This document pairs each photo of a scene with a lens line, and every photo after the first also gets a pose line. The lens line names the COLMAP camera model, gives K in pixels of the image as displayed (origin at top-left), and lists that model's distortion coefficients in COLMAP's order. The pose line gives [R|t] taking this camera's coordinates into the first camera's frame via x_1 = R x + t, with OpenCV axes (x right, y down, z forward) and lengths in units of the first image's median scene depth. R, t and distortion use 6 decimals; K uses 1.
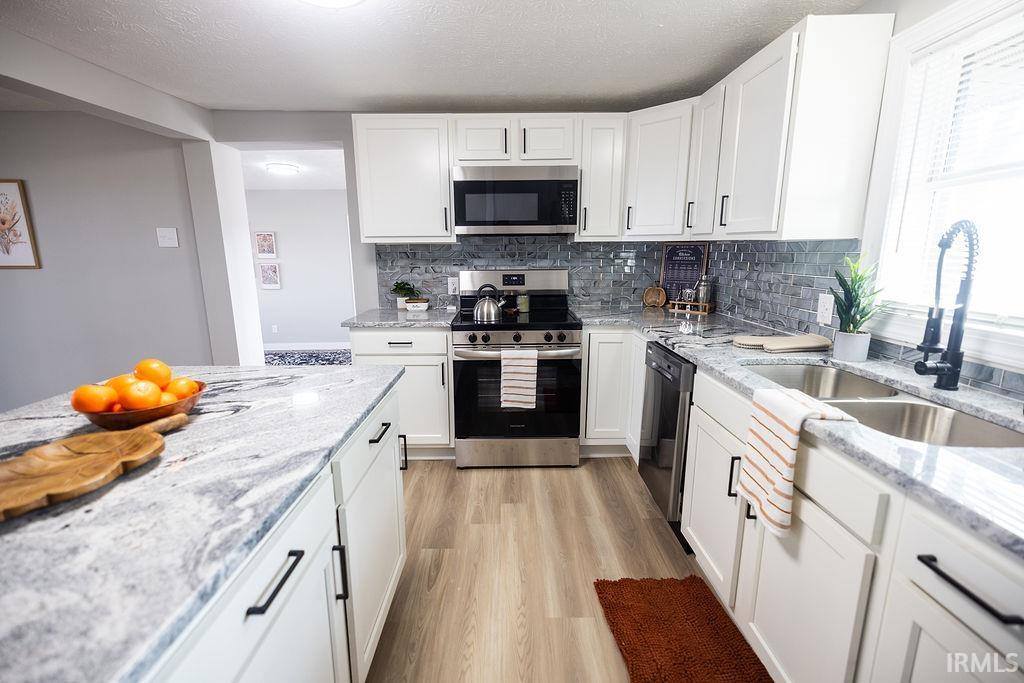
lens RADIAL K [[430.2, 0, 506.3], [0, 430.2, 337.4], [0, 0, 1]] dist [0.001684, 0.000213]
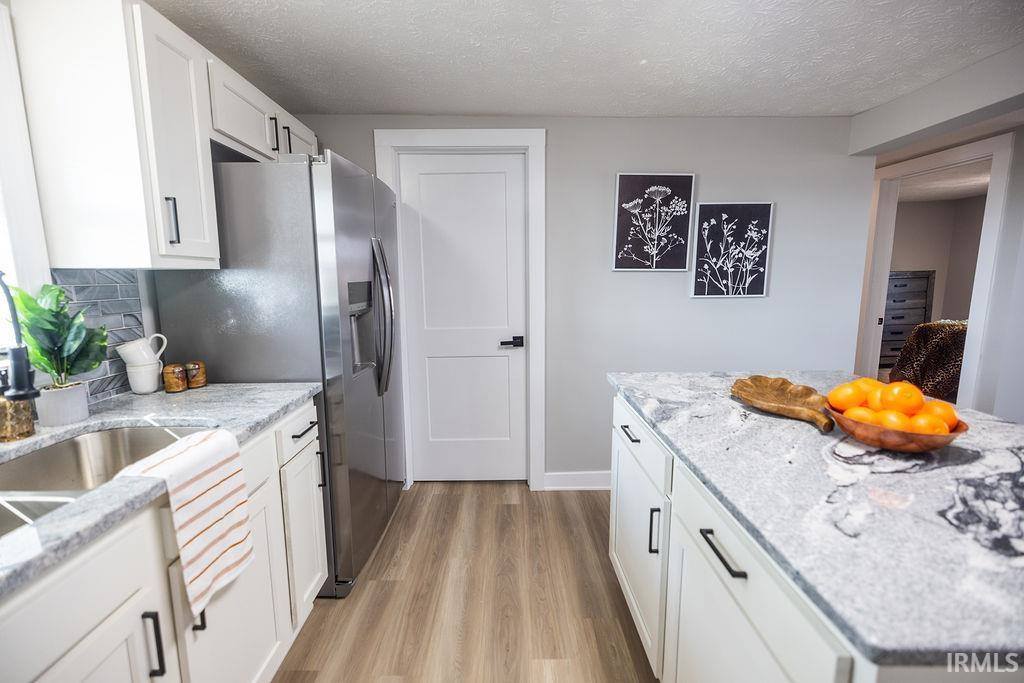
lens RADIAL K [[426.5, 0, 504.1], [0, 426.5, 333.4], [0, 0, 1]] dist [0.002294, 0.000337]
pose [[-0.999823, 0.016785, 0.008502, 0.009564], [0.018657, 0.942917, 0.332506, -0.156523], [-0.002435, 0.332606, -0.943063, 0.773324]]
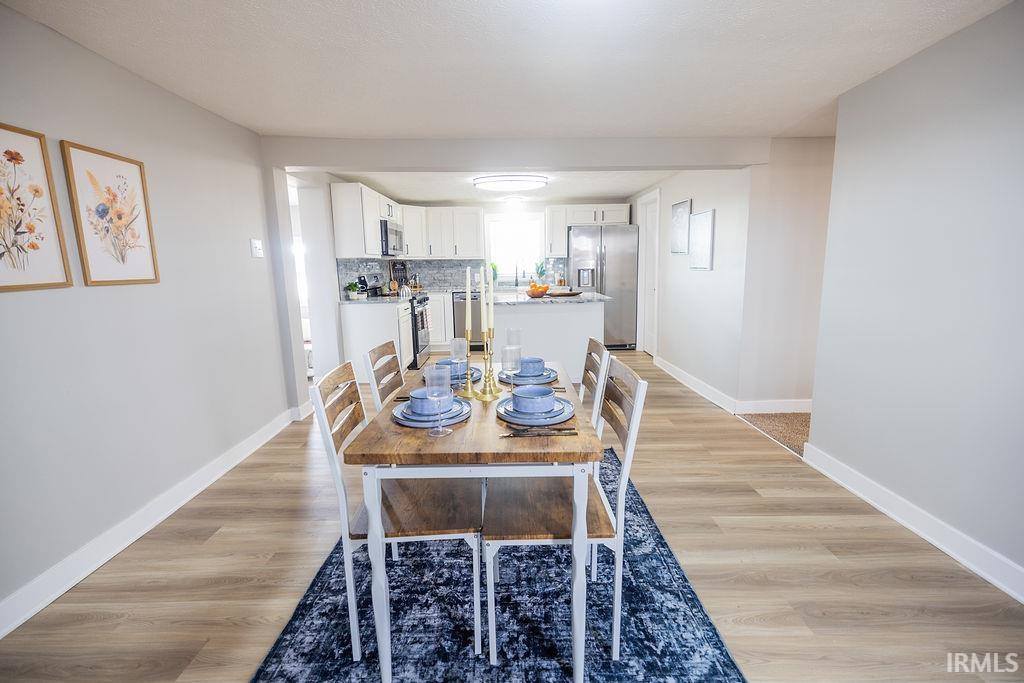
lens RADIAL K [[437.7, 0, 506.2], [0, 437.7, 334.1], [0, 0, 1]] dist [0.000009, -0.000239]
pose [[0.017534, -0.151601, 0.988286, -2.212376], [0.221624, 0.964440, 0.144011, -0.061473], [-0.974975, 0.216503, 0.050509, 0.487554]]
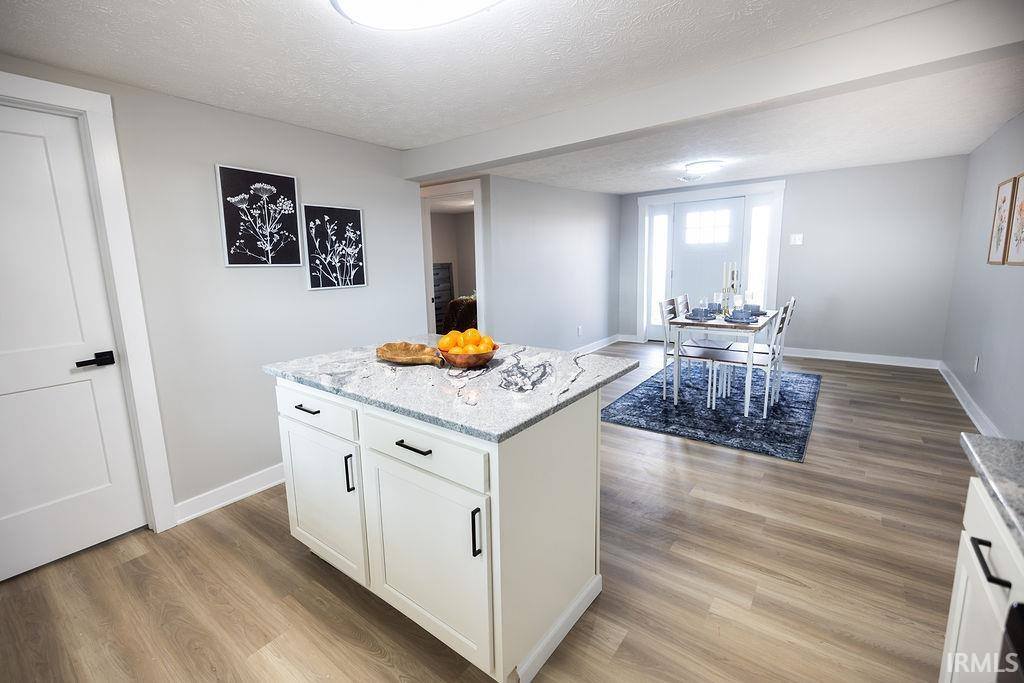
lens RADIAL K [[444.7, 0, 507.0], [0, 444.7, 333.7], [0, 0, 1]] dist [0.004202, 0.000282]
pose [[-0.609403, 0.151696, -0.778213, 0.173454], [-0.130074, 0.949099, 0.286865, -0.182378], [0.782118, 0.276042, -0.558652, 0.866816]]
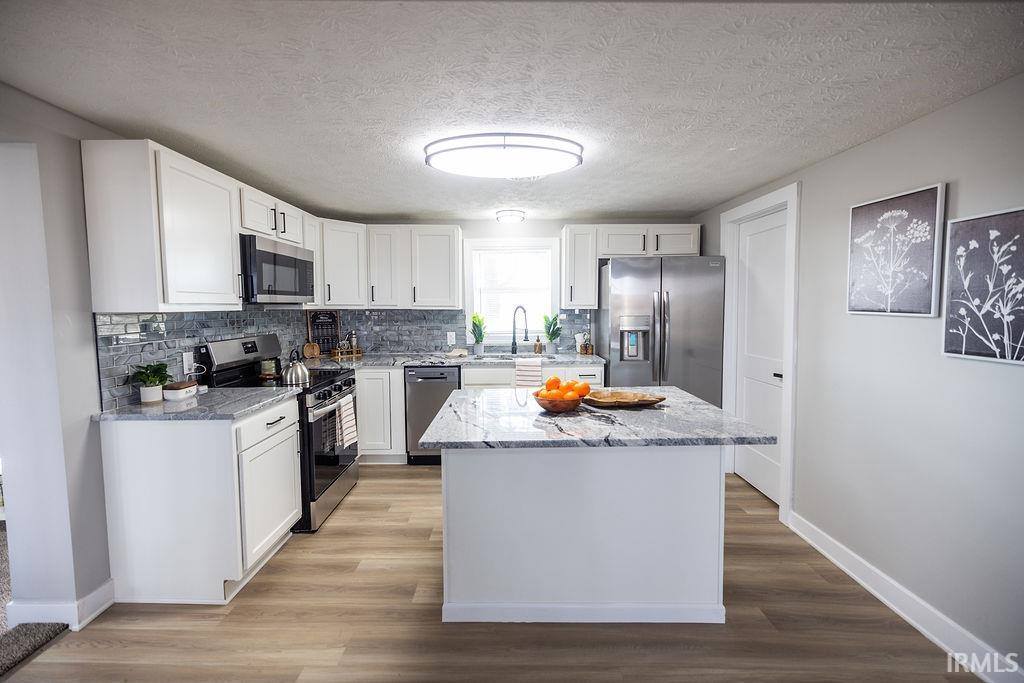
lens RADIAL K [[427.9, 0, 506.0], [0, 427.9, 334.4], [0, 0, 1]] dist [0.002761, 0.000470]
pose [[0.013929, -0.062783, 0.997930, -1.123533], [0.207778, 0.976423, 0.058530, -0.116018], [-0.978077, 0.206533, 0.026645, 0.468561]]
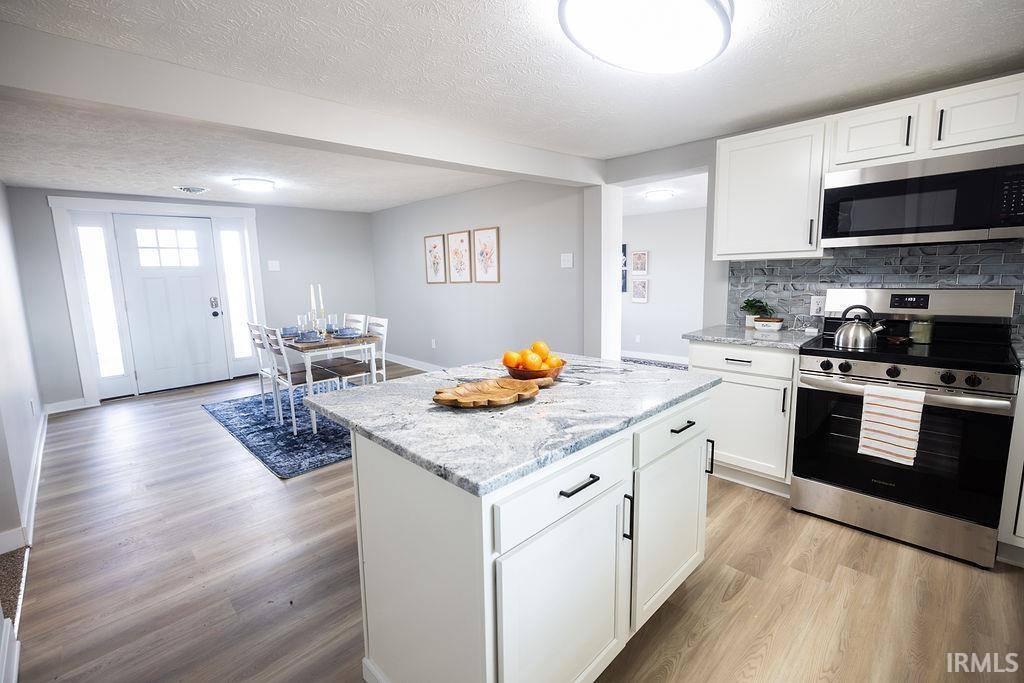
lens RADIAL K [[444.7, 0, 507.0], [0, 444.7, 333.7], [0, 0, 1]] dist [0.004202, 0.000282]
pose [[0.697194, 0.088352, -0.711417, 0.105995], [-0.122192, 0.992500, 0.003511, 0.013835], [0.706392, 0.084481, 0.702761, -0.100277]]
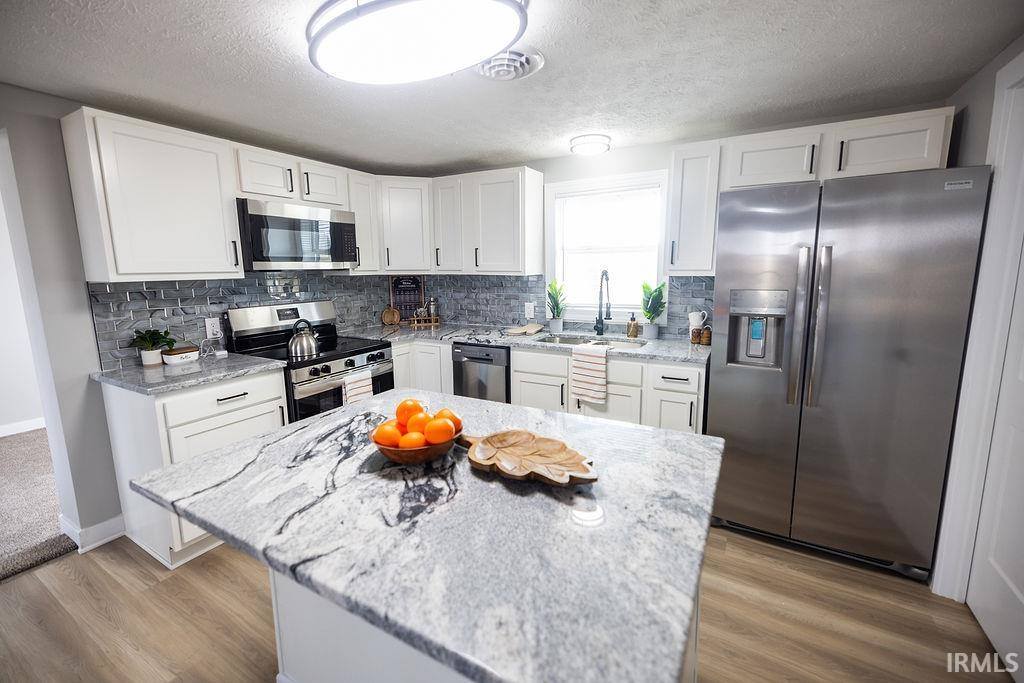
lens RADIAL K [[427.9, 0, 506.0], [0, 427.9, 334.4], [0, 0, 1]] dist [0.002761, 0.000470]
pose [[0.505230, -0.134113, 0.852500, -0.682174], [0.182580, 0.982100, 0.046296, -0.049154], [-0.843450, 0.132260, 0.520673, 0.082704]]
